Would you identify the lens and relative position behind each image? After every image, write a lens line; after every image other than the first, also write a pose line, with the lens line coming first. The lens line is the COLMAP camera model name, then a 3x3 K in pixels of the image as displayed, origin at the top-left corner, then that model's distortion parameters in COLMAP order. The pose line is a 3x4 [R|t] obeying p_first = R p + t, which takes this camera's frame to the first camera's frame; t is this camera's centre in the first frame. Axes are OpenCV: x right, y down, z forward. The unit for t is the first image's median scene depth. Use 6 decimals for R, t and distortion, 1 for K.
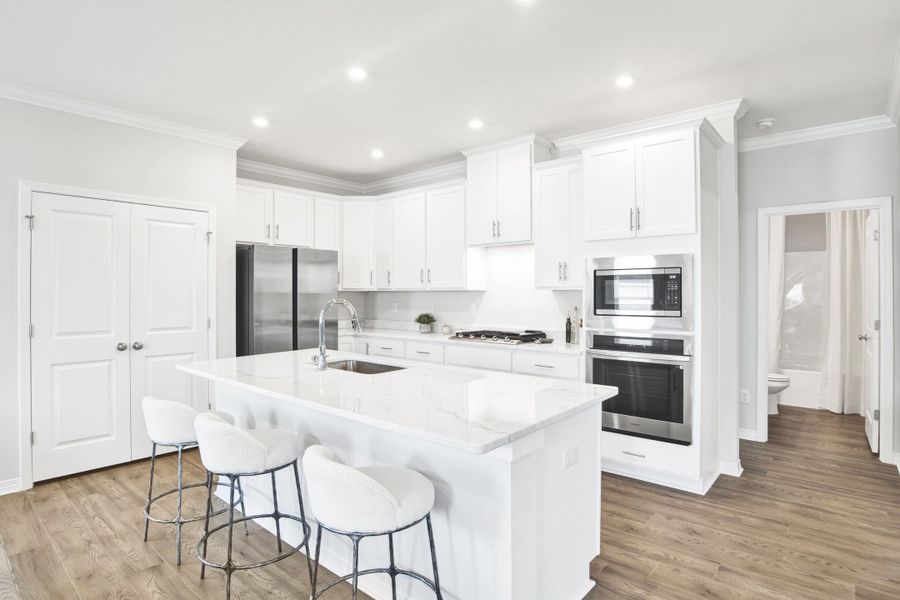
lens RADIAL K [[492.3, 0, 446.2], [0, 492.3, 297.5], [0, 0, 1]] dist [-0.041466, 0.012731]
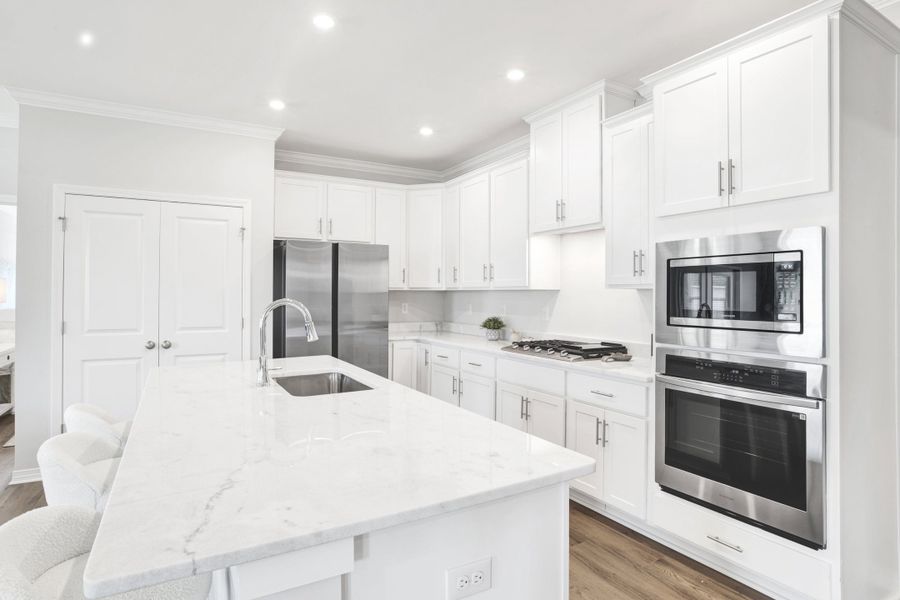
lens RADIAL K [[492.3, 0, 442.8], [0, 492.3, 294.1], [0, 0, 1]] dist [-0.041466, 0.012731]
pose [[0.941520, 0.004040, -0.336932, 0.200824], [-0.006478, 0.999960, -0.006110, -0.001318], [0.336894, 0.007936, 0.941509, 0.220377]]
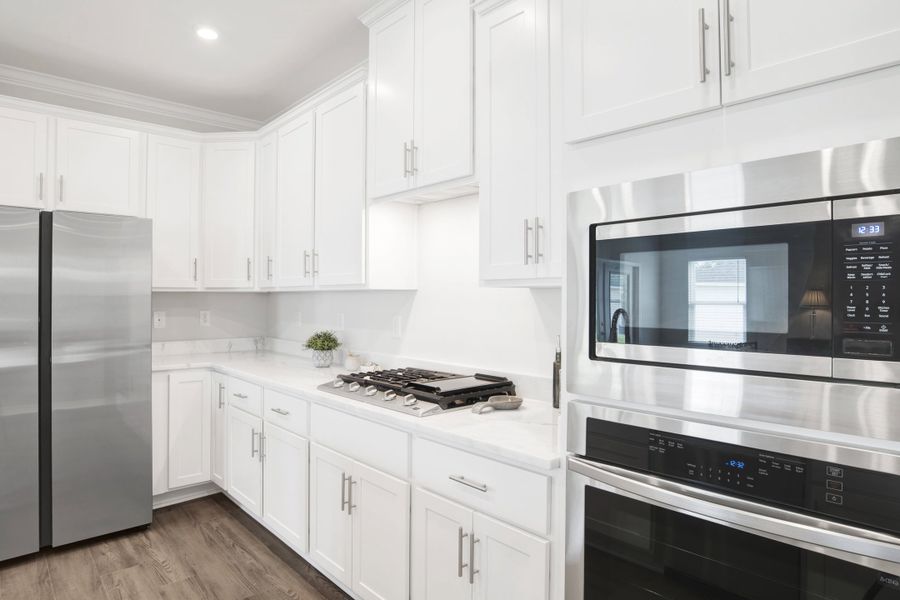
lens RADIAL K [[519.0, 0, 446.7], [0, 519.0, 305.4], [0, 0, 1]] dist [-0.060699, -0.002826]
pose [[0.992816, 0.005062, -0.119542, 0.209004], [-0.004295, 0.999968, 0.006676, -0.002356], [0.119572, -0.006115, 0.992807, 0.543181]]
